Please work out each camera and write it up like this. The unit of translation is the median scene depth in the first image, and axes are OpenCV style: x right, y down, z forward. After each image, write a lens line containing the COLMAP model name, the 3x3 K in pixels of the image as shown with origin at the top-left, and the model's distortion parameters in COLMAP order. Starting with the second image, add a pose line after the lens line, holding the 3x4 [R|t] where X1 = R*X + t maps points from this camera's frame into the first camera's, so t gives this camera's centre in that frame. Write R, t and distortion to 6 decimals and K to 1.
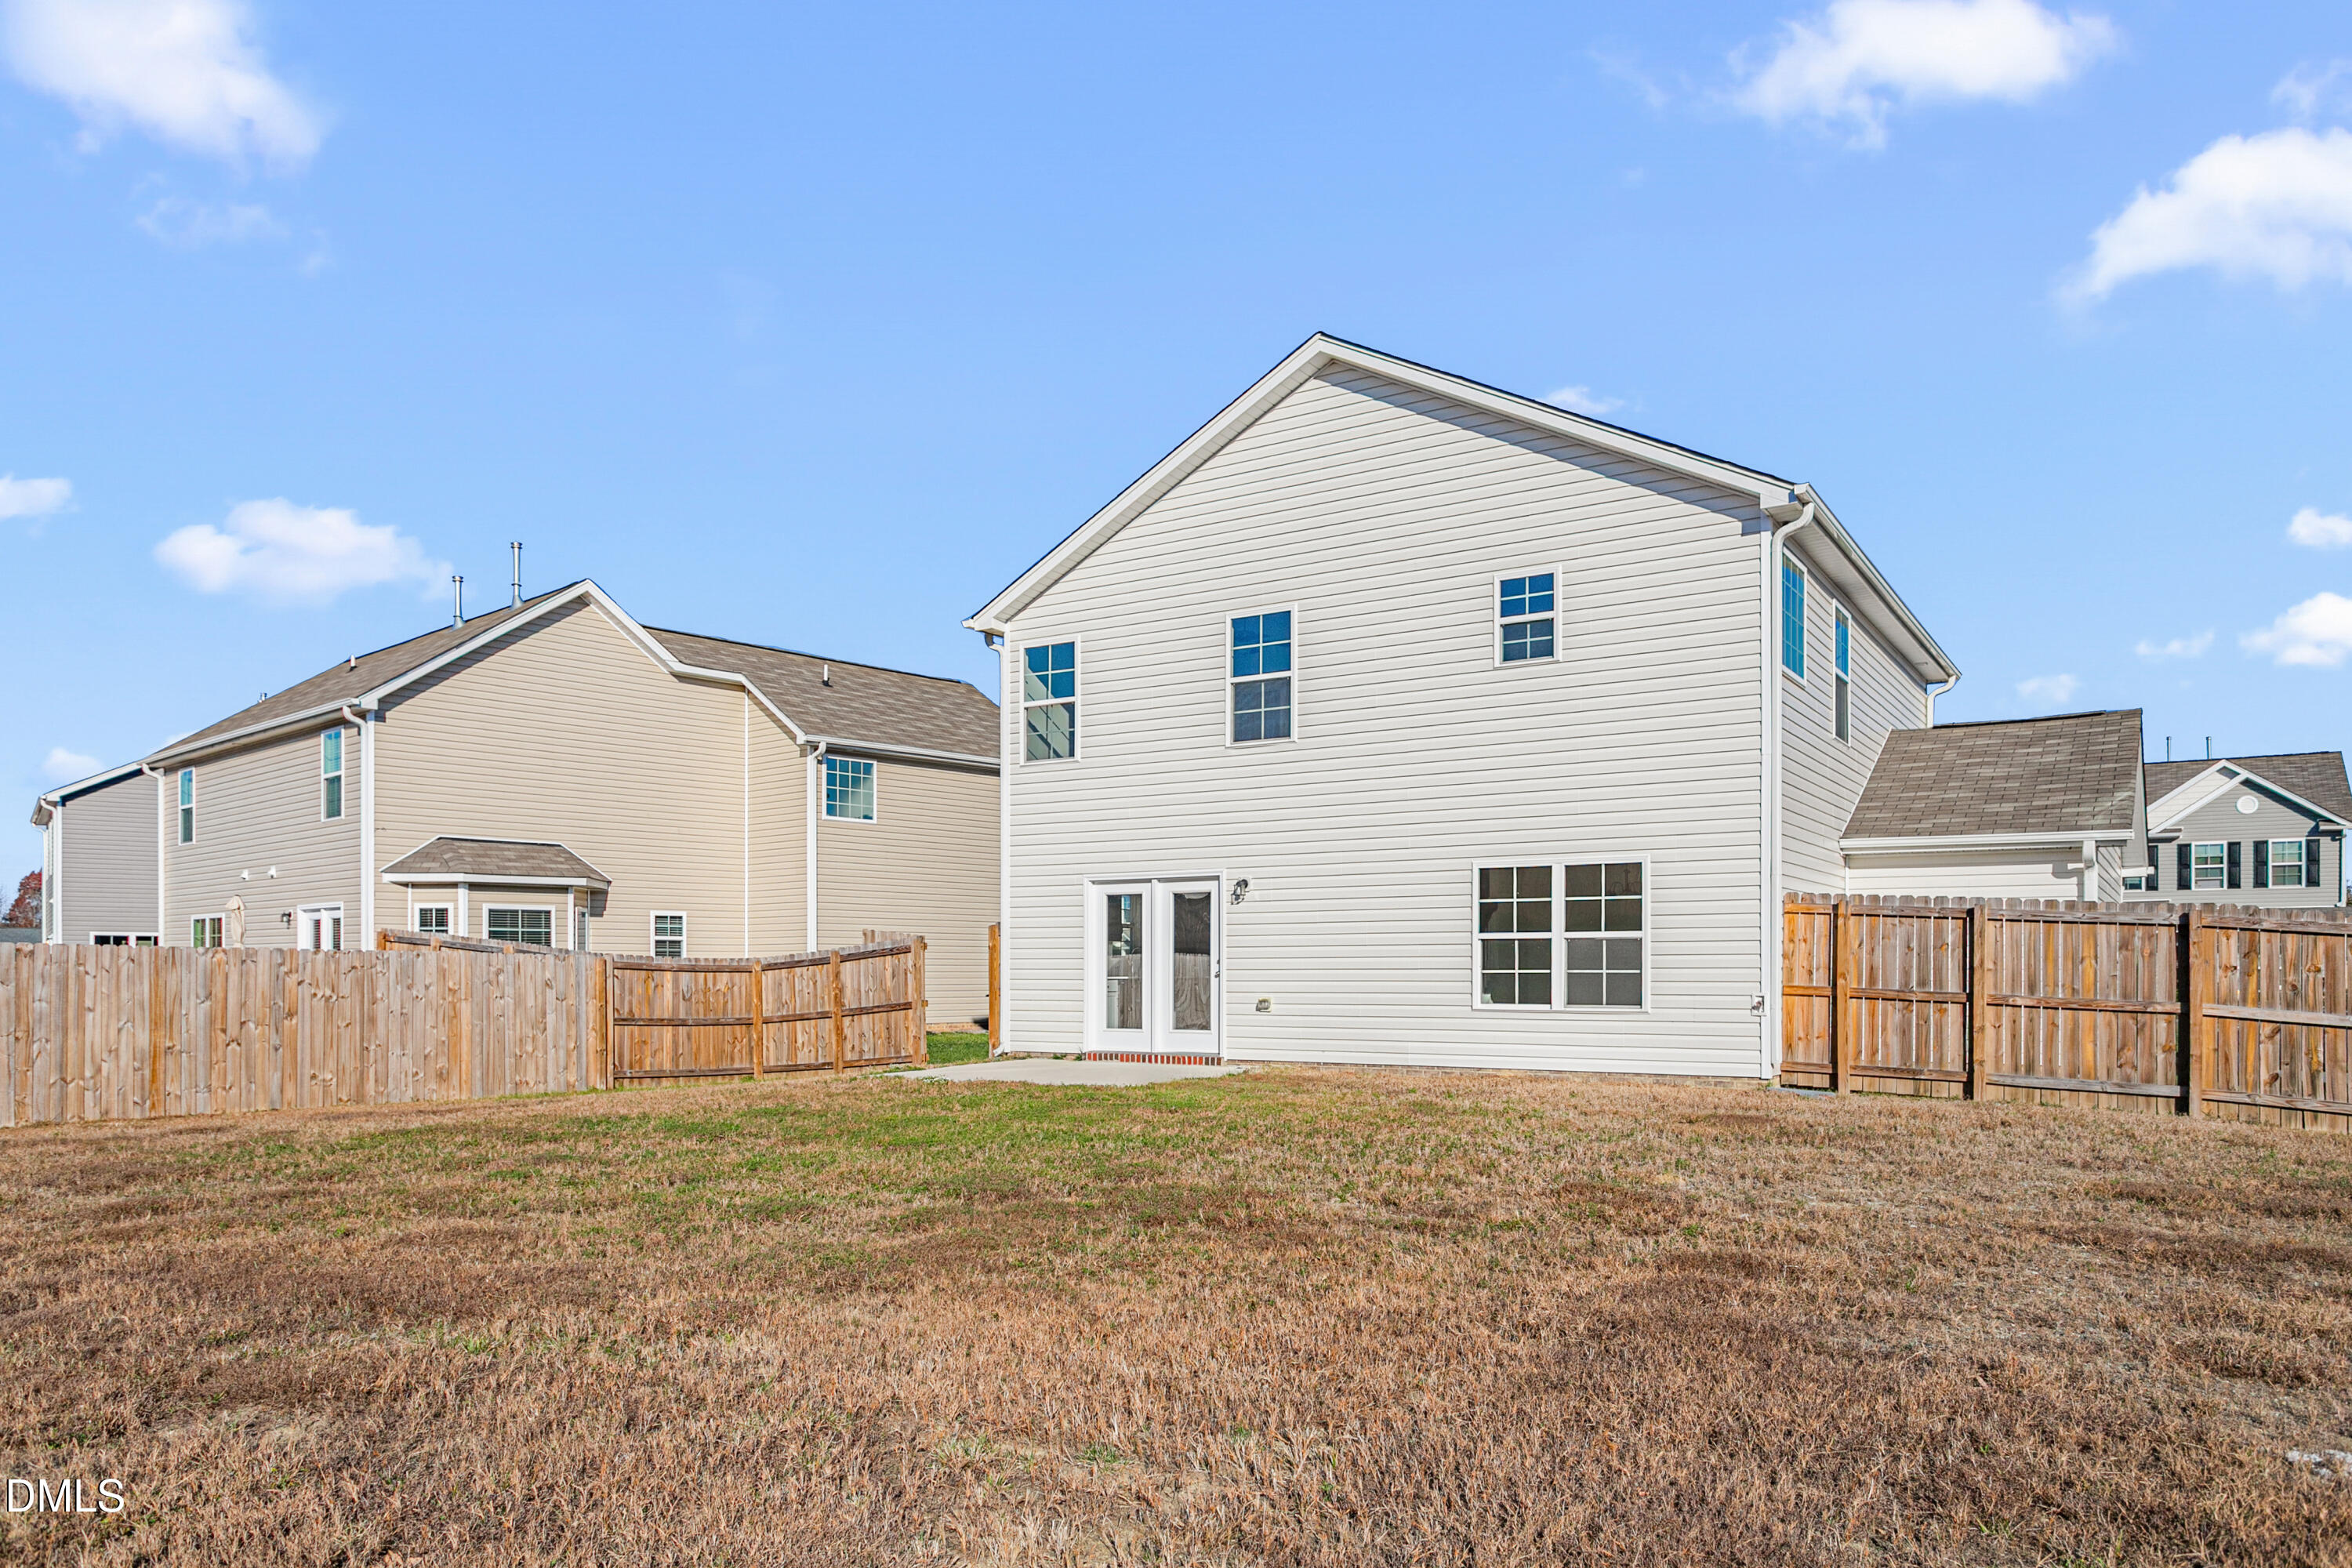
lens RADIAL K [[1567.5, 0, 1176.0], [0, 1567.5, 784.0], [0, 0, 1]] dist [-0.000766, -0.000355]
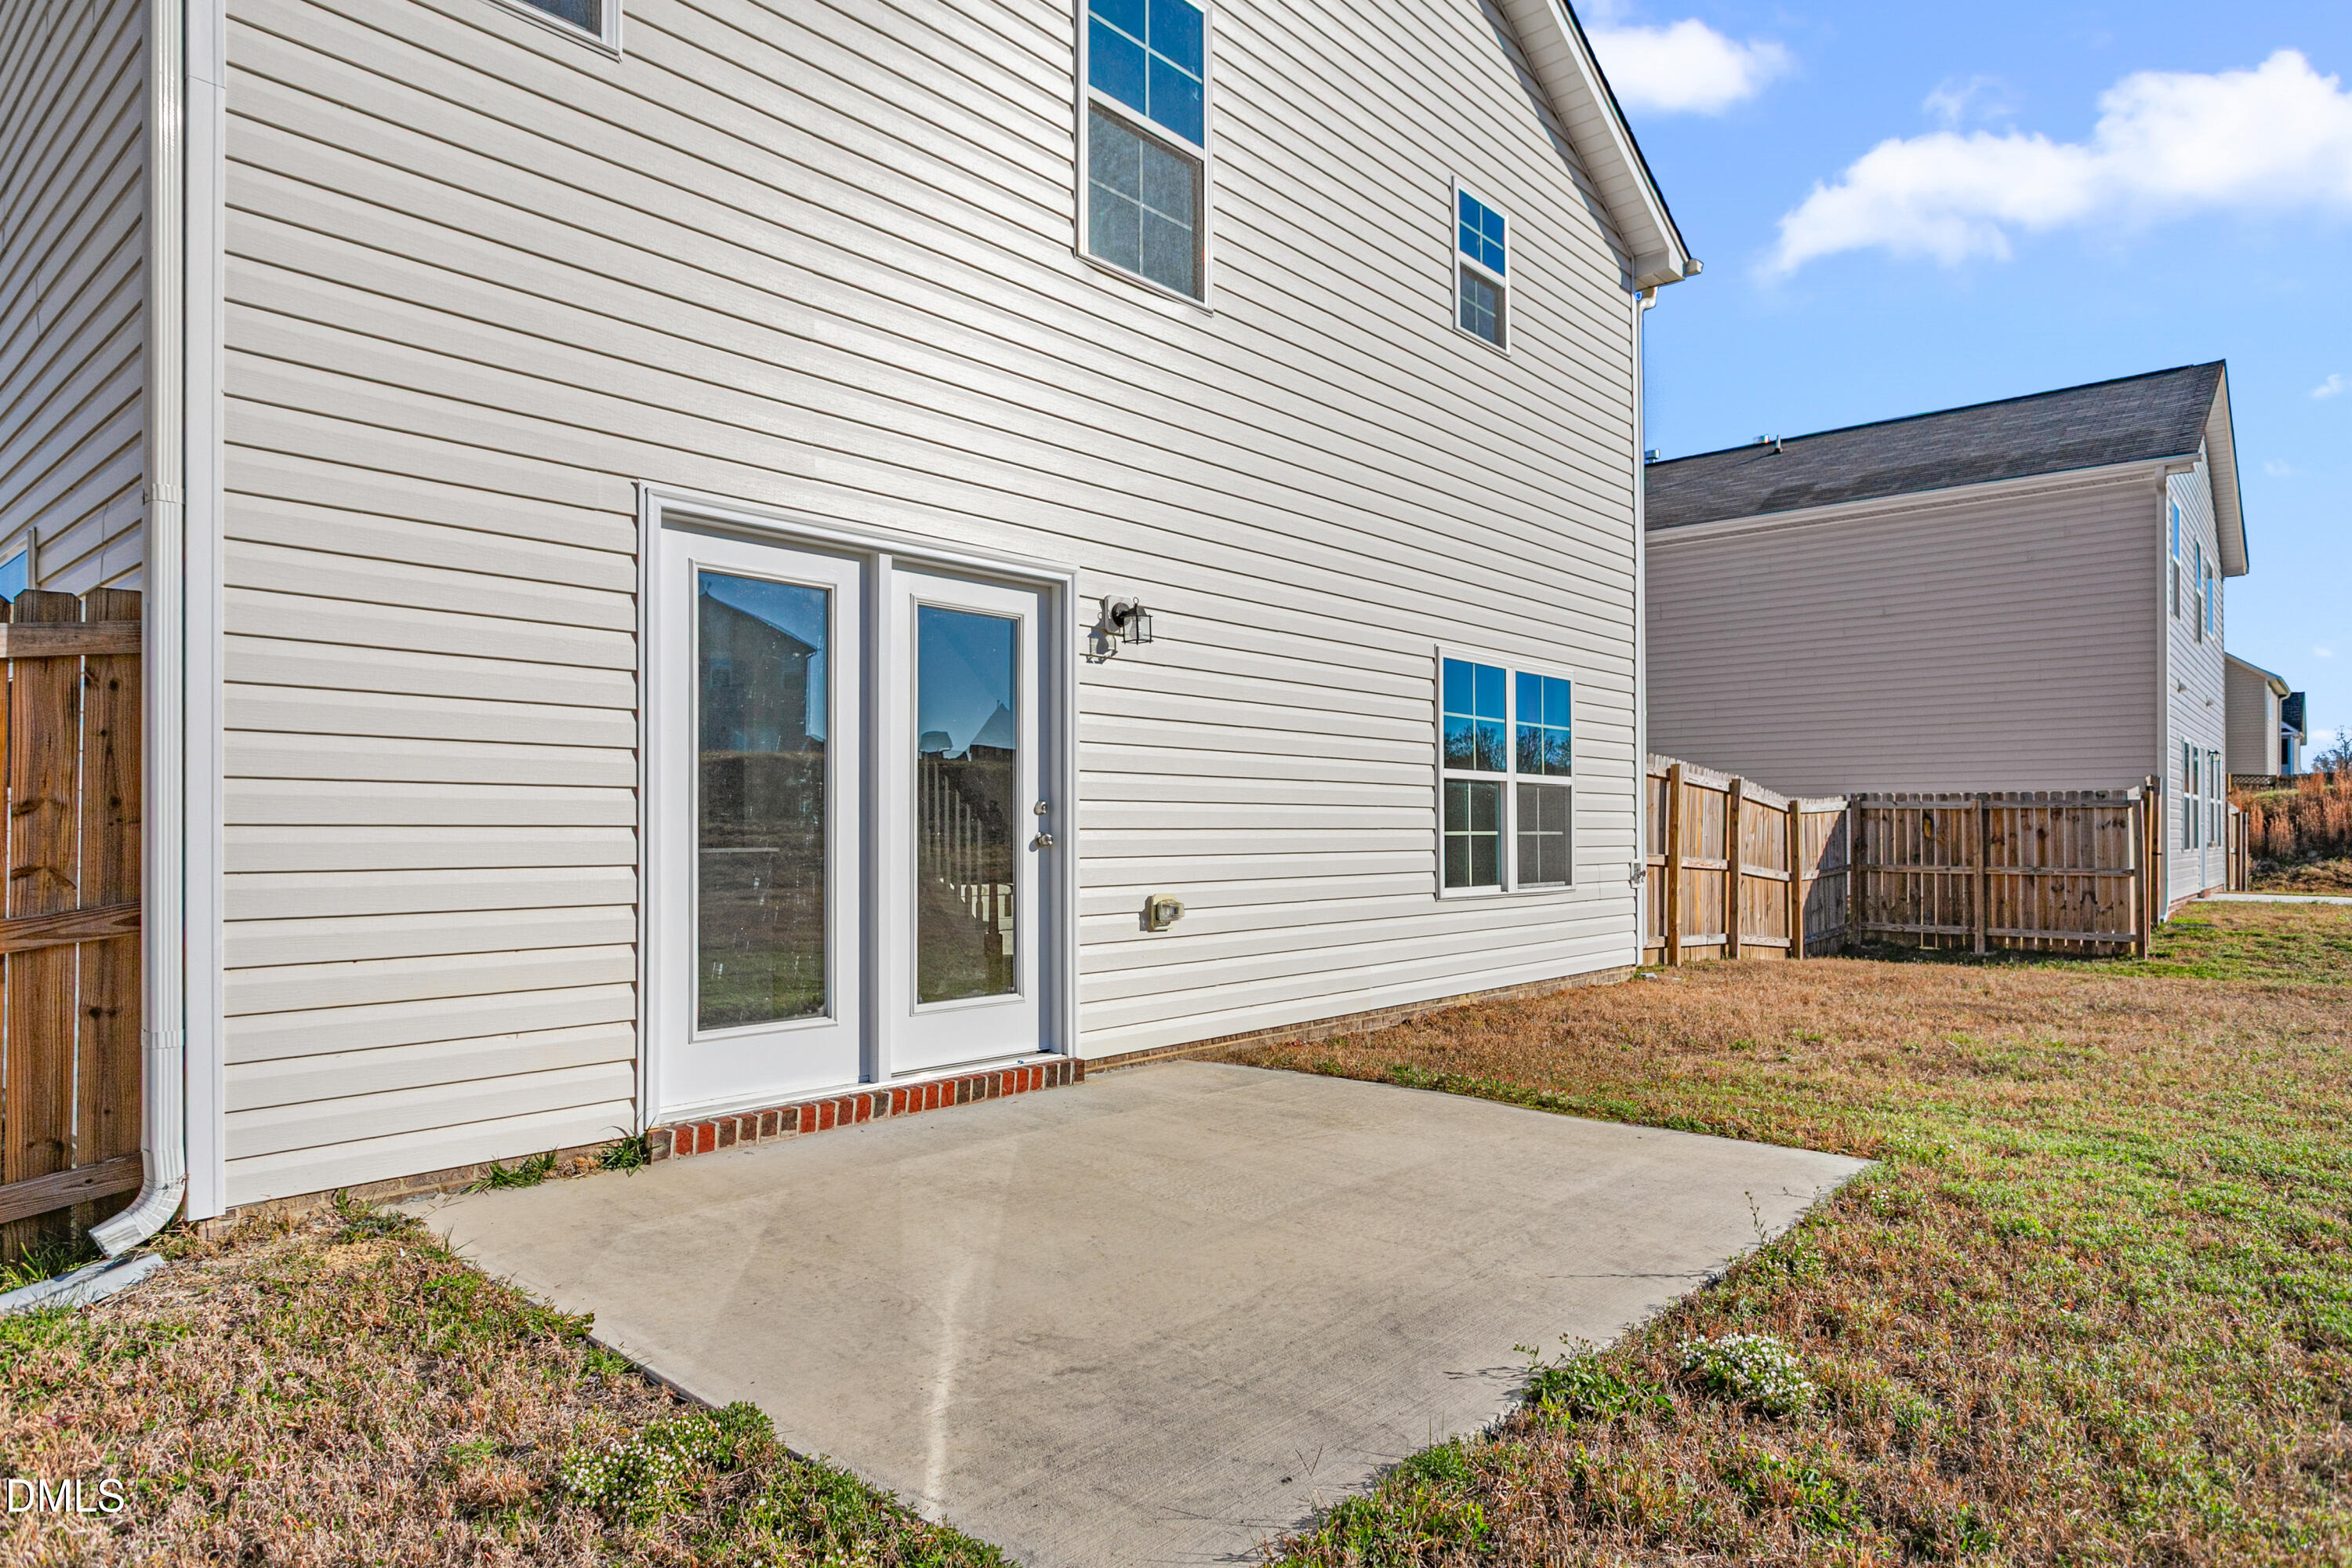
lens RADIAL K [[1380.2, 0, 1176.0], [0, 1380.2, 784.0], [0, 0, 1]] dist [0.004972, 0.000943]
pose [[0.160761, 0.031962, 0.986476, -0.333334], [-0.118055, 0.992923, -0.012932, 0.121105], [-0.979908, -0.114379, 0.163396, 1.027835]]
